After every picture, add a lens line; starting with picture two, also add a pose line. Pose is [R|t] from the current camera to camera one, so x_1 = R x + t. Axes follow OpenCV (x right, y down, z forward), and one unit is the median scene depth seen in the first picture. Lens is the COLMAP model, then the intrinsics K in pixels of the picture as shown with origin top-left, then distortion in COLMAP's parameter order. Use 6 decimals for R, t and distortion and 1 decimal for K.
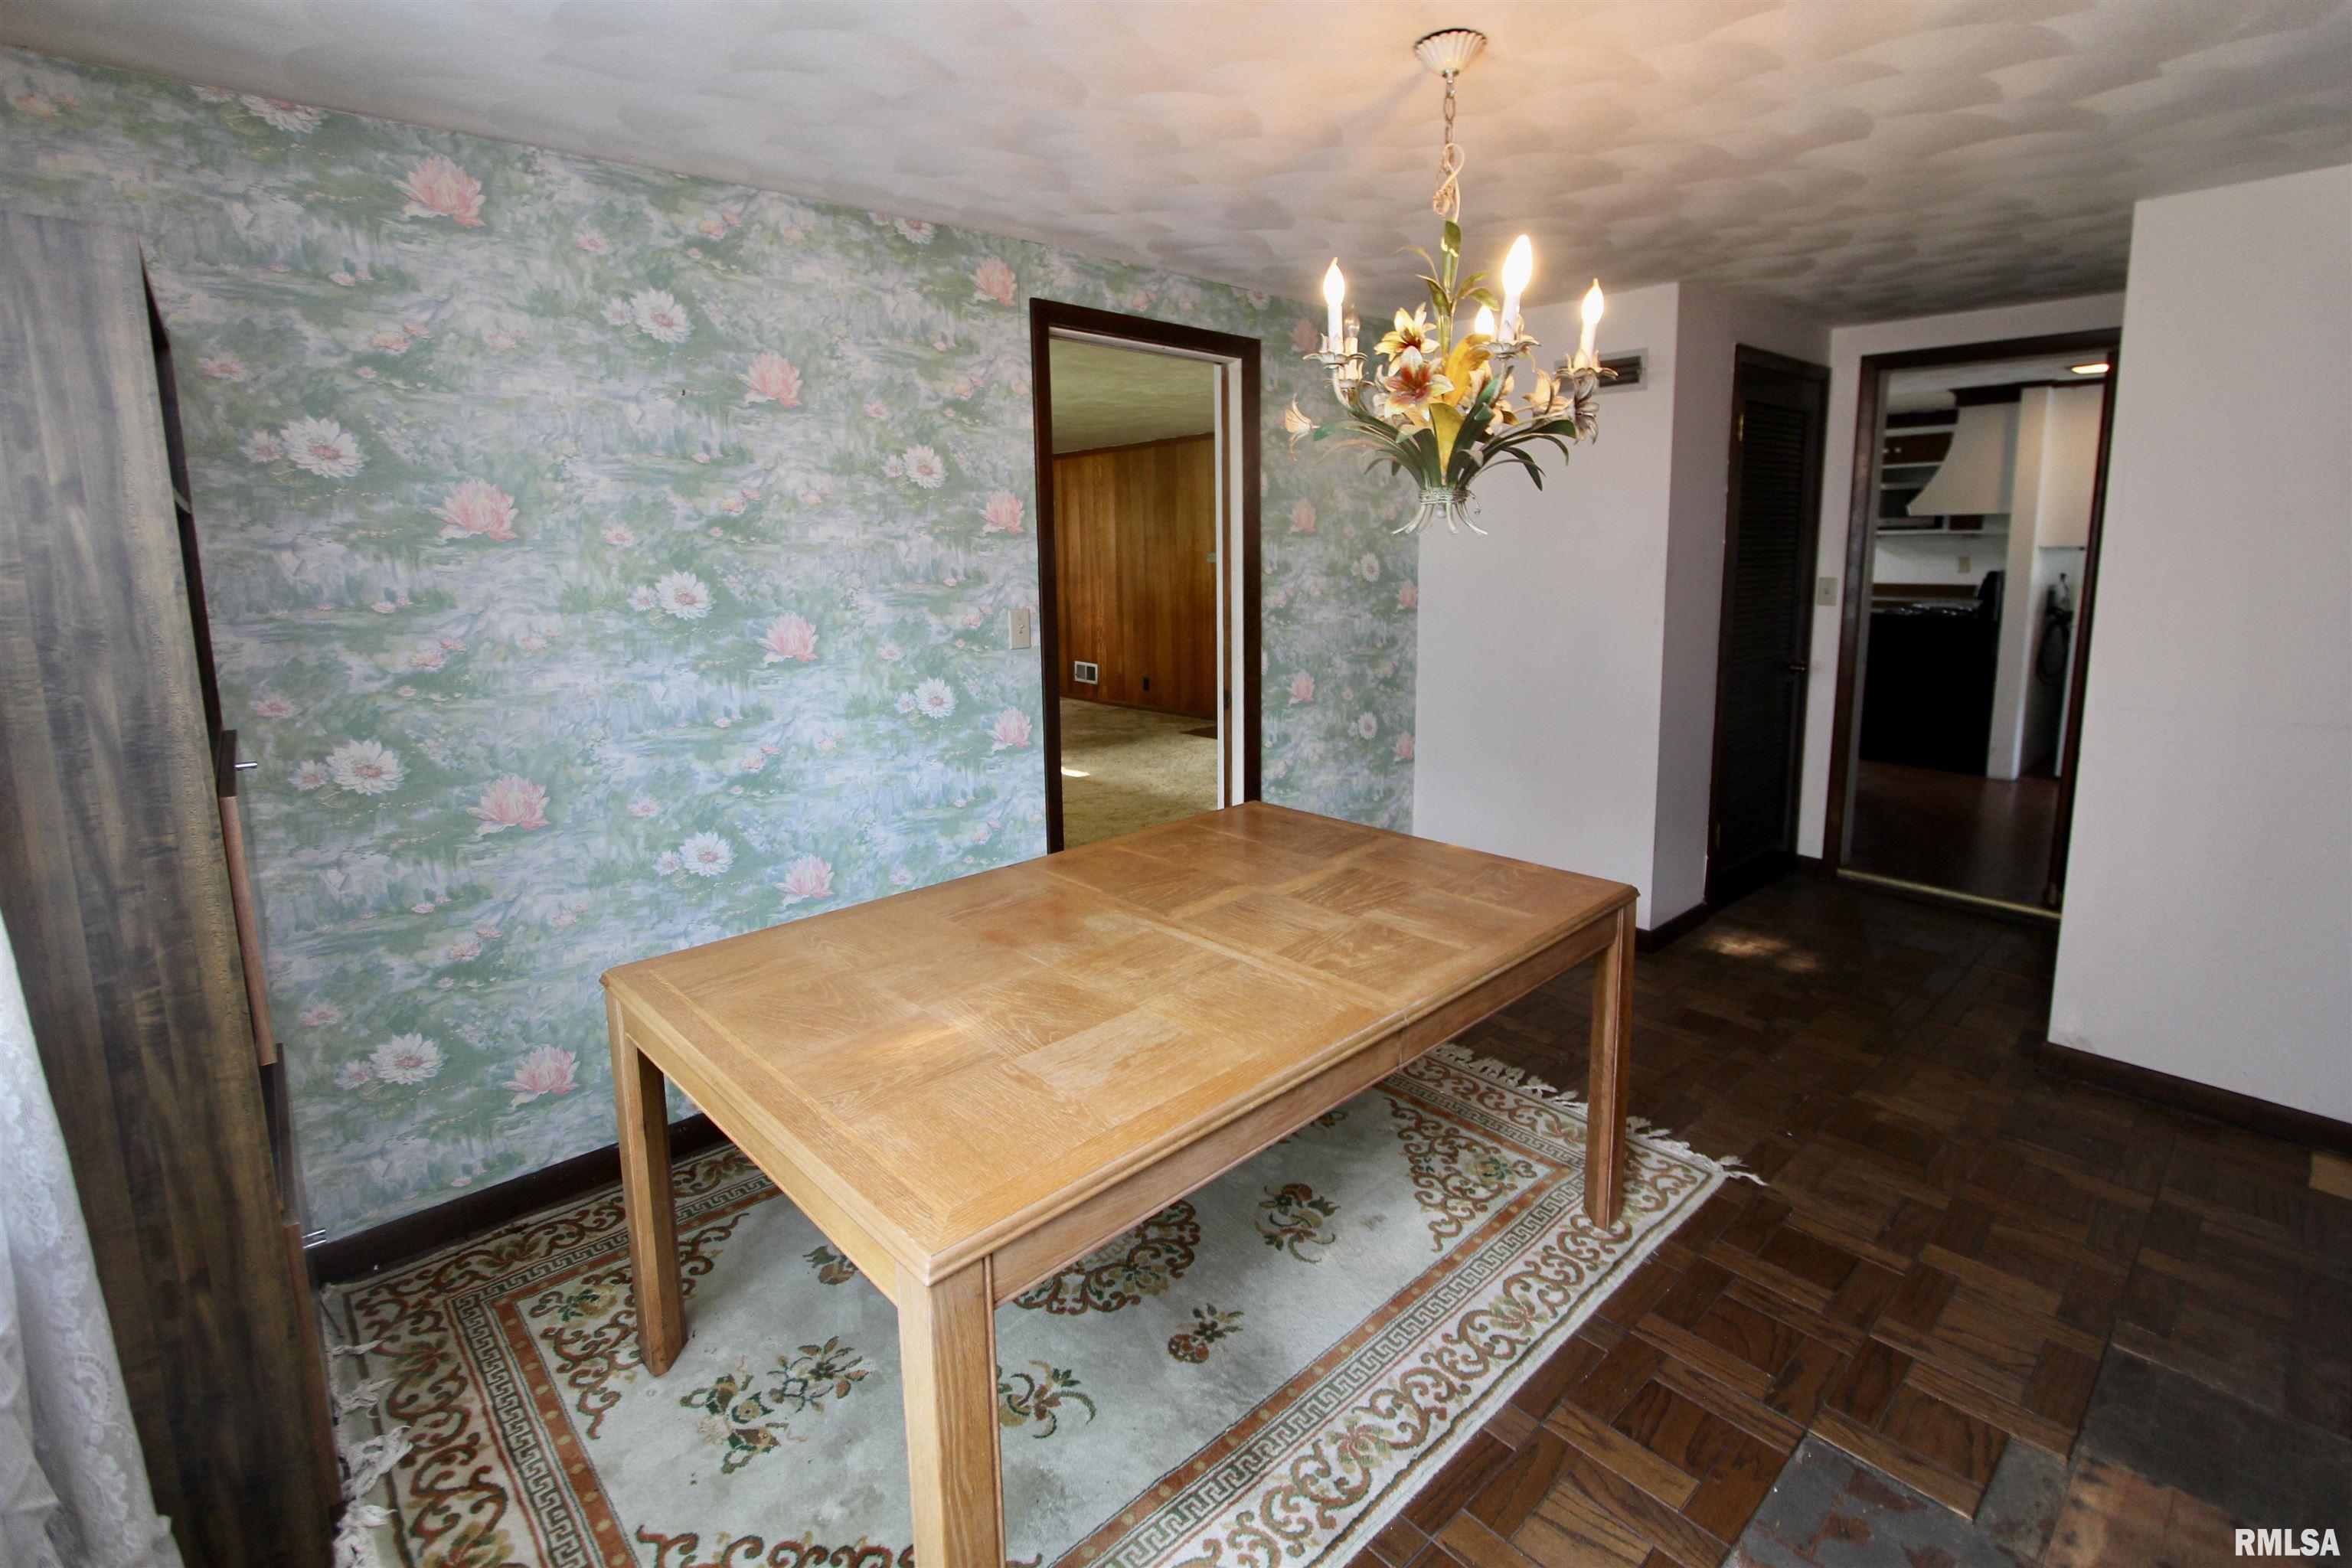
lens RADIAL K [[1079.0, 0, 1202.6], [0, 1079.0, 706.8], [0, 0, 1]] dist [-0.013525, 0.000202]
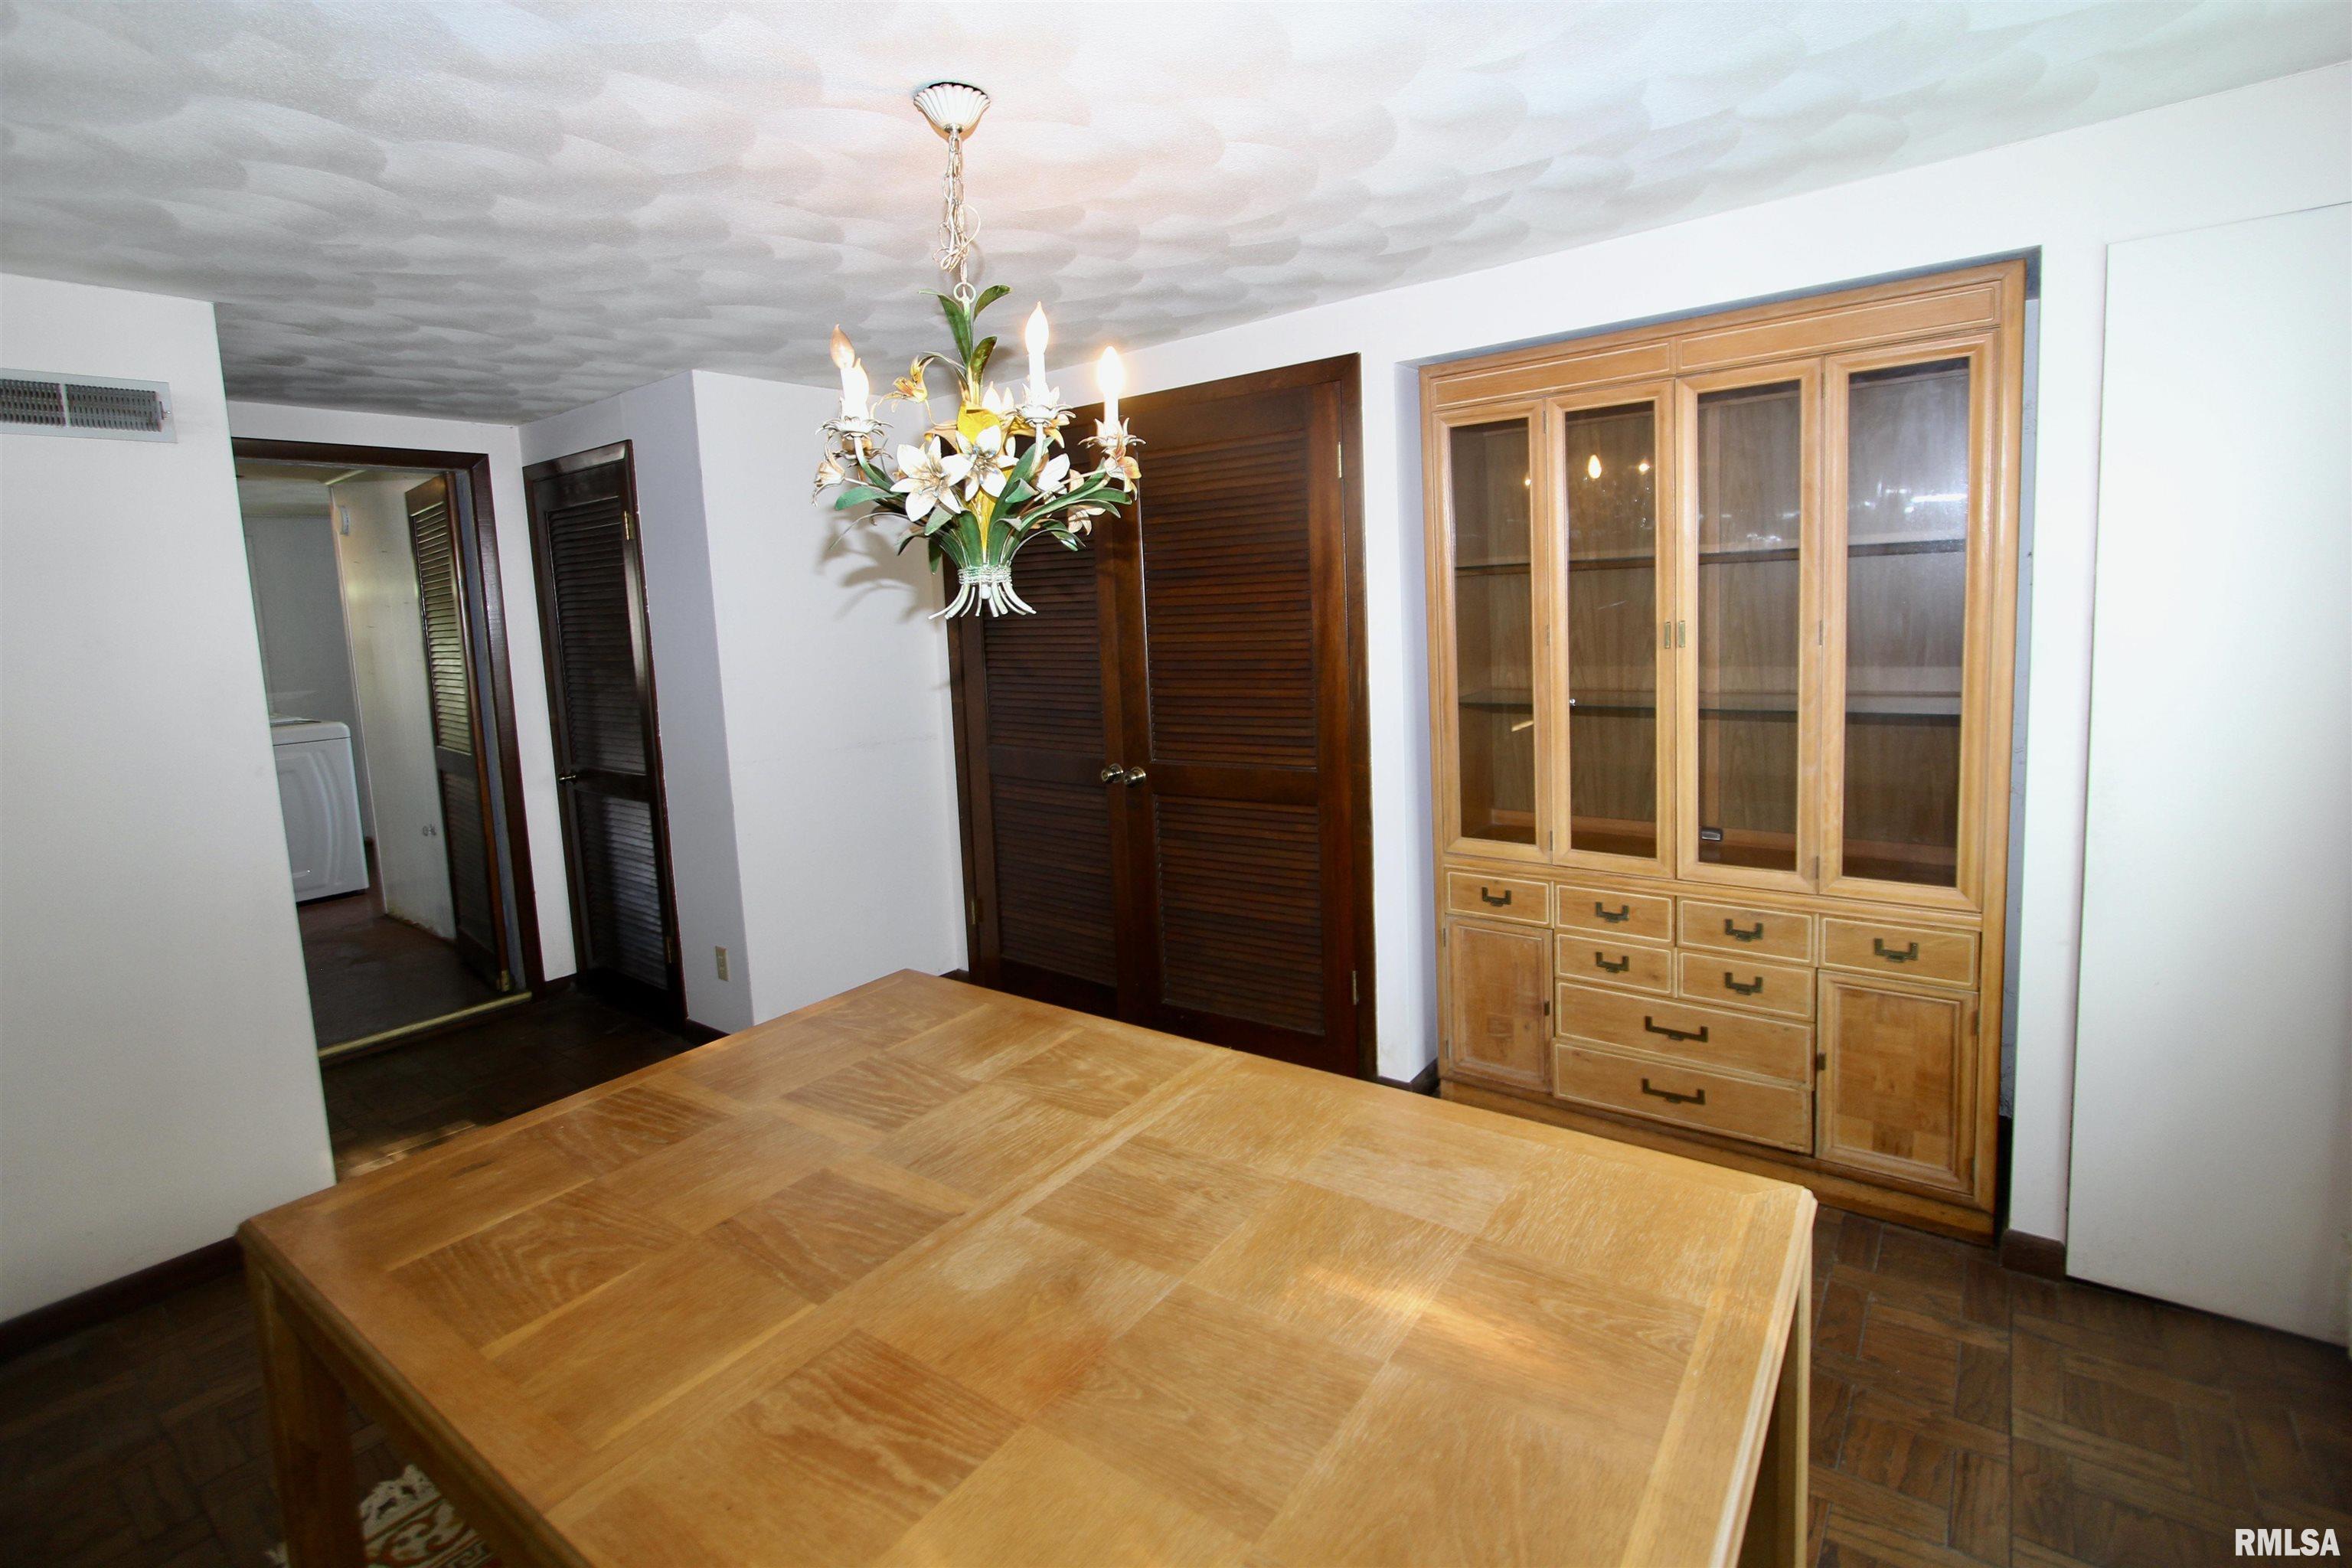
lens RADIAL K [[1079.0, 0, 1204.5], [0, 1079.0, 702.9], [0, 0, 1]] dist [-0.016591, 0.002379]
pose [[-0.186847, -0.076009, 0.979444, -0.563686], [0.196207, 0.974027, 0.113018, -0.121549], [-0.962596, 0.213291, -0.167080, 0.779978]]
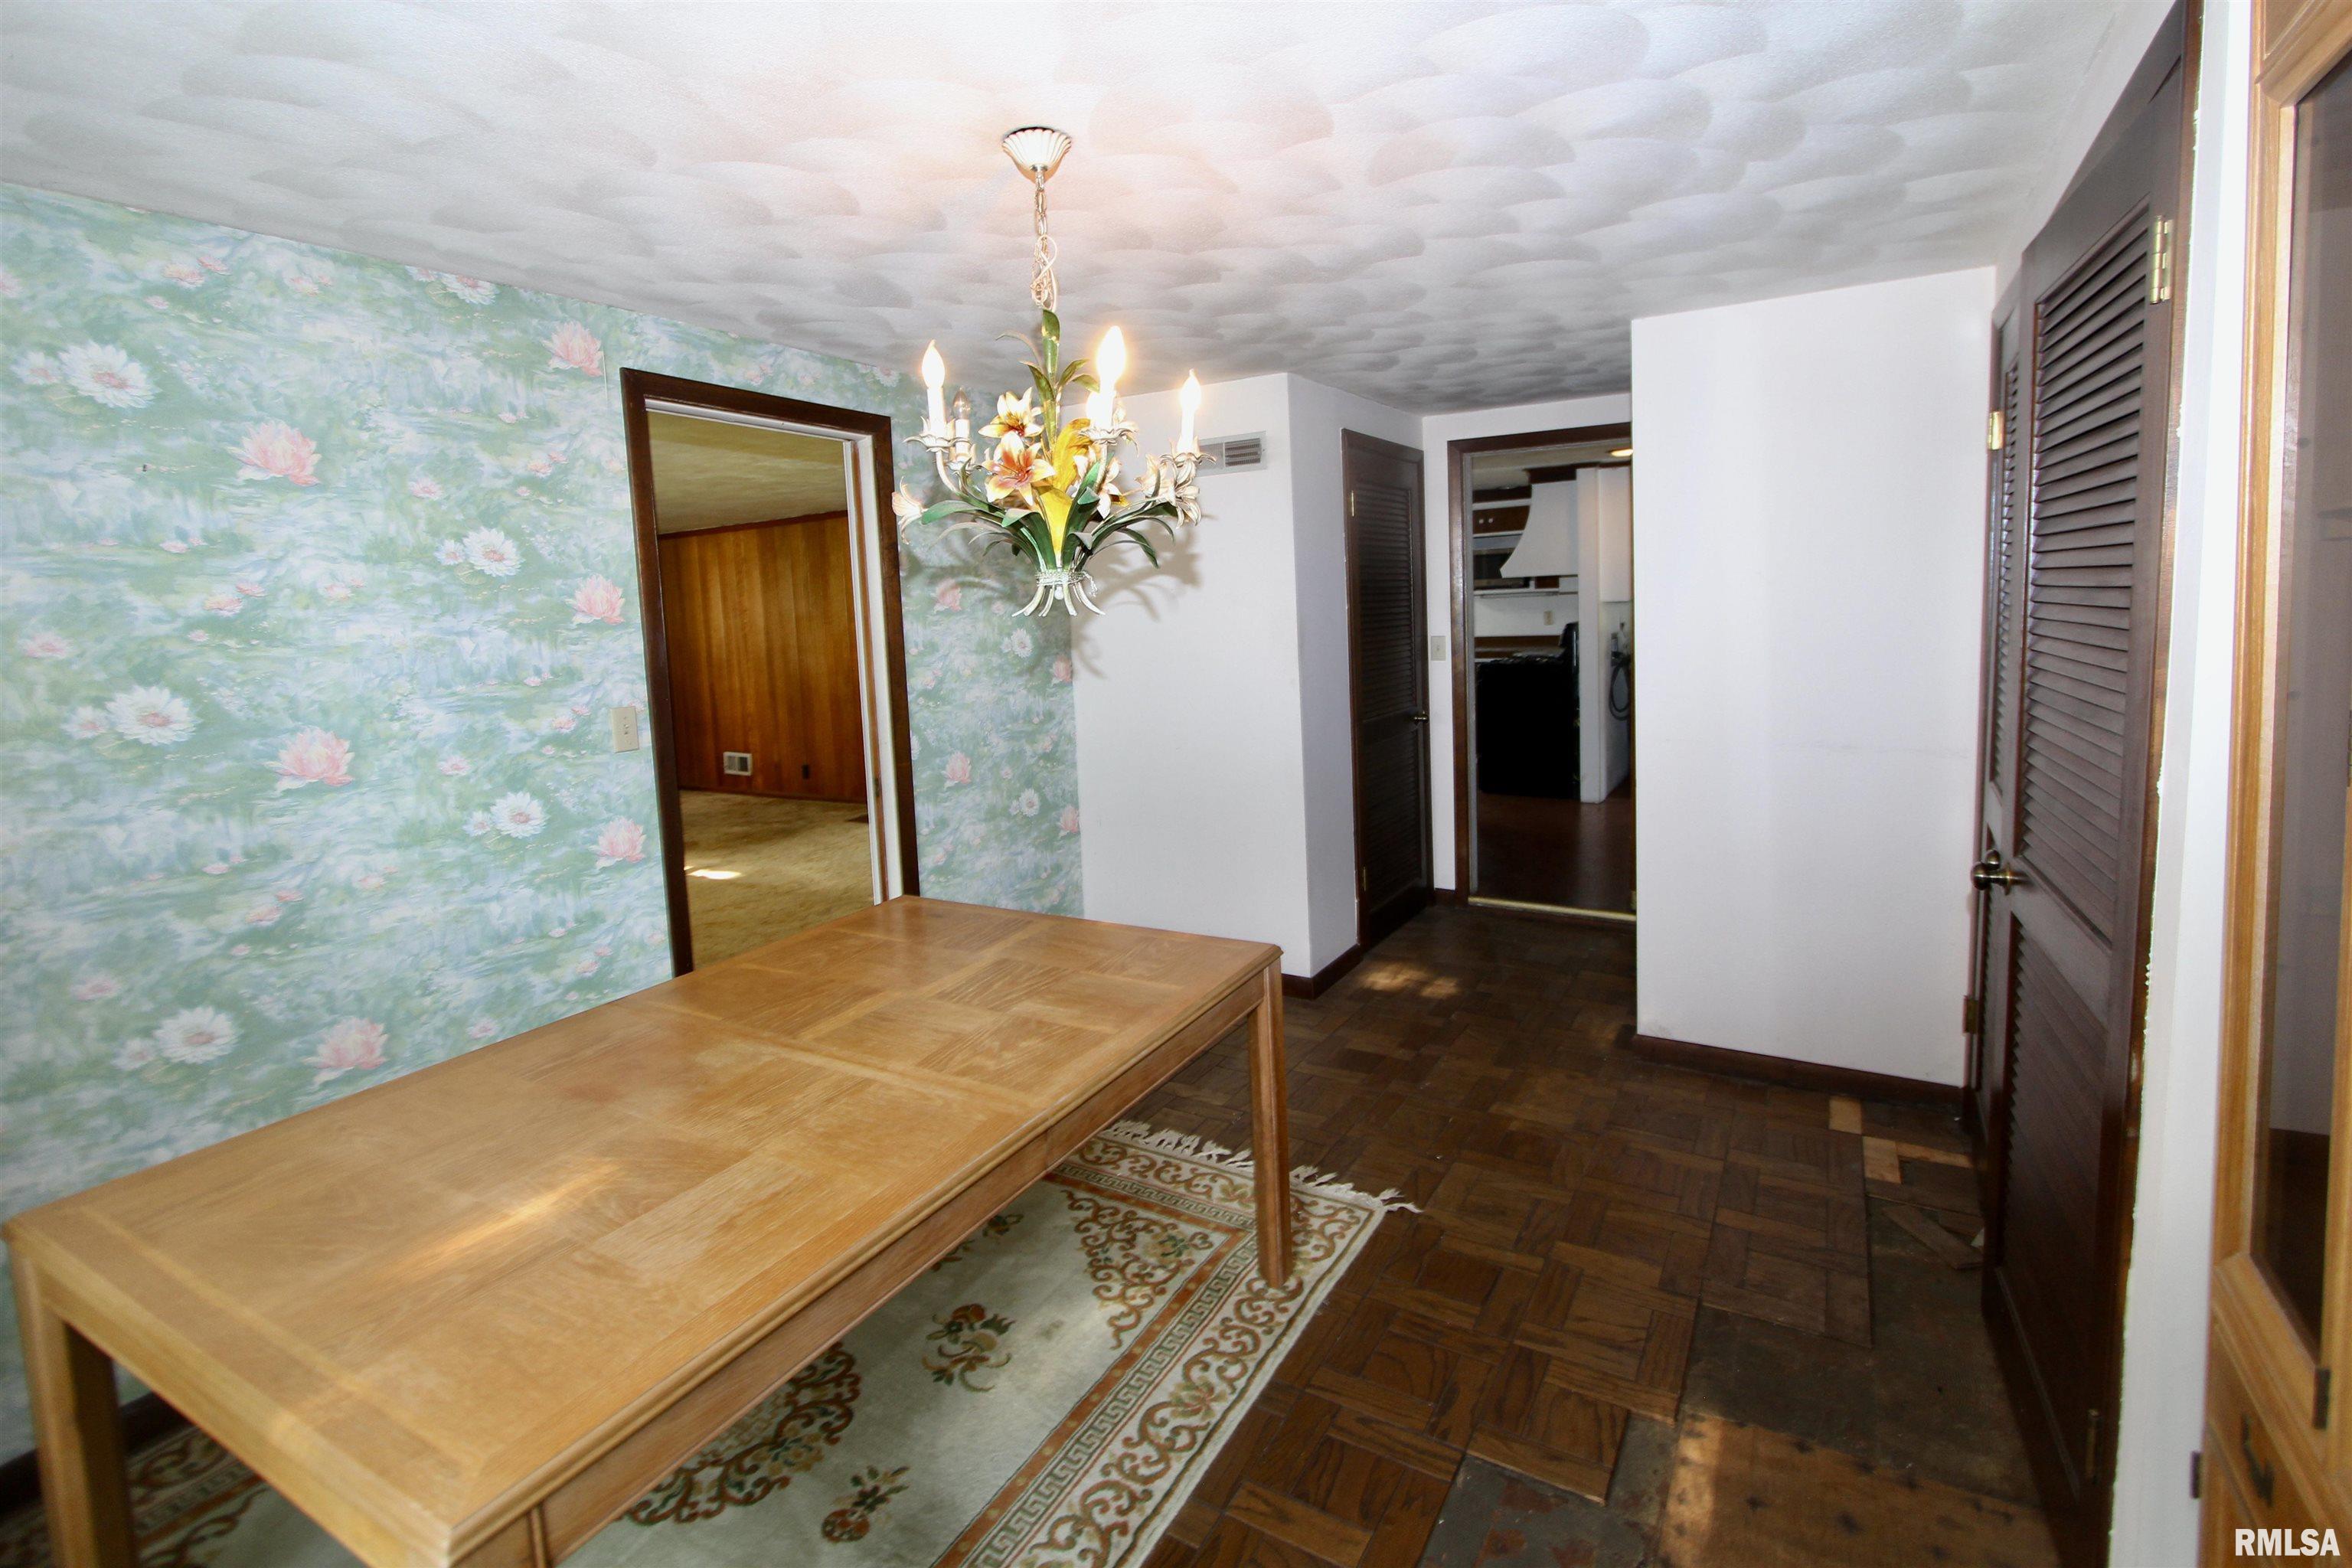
lens RADIAL K [[1079.0, 0, 1204.5], [0, 1079.0, 702.9], [0, 0, 1]] dist [-0.016591, 0.002379]
pose [[0.955201, -0.053864, 0.291015, 0.041293], [0.073369, 0.995702, -0.056528, -0.010206], [-0.286720, 0.075347, 0.955047, 0.011290]]
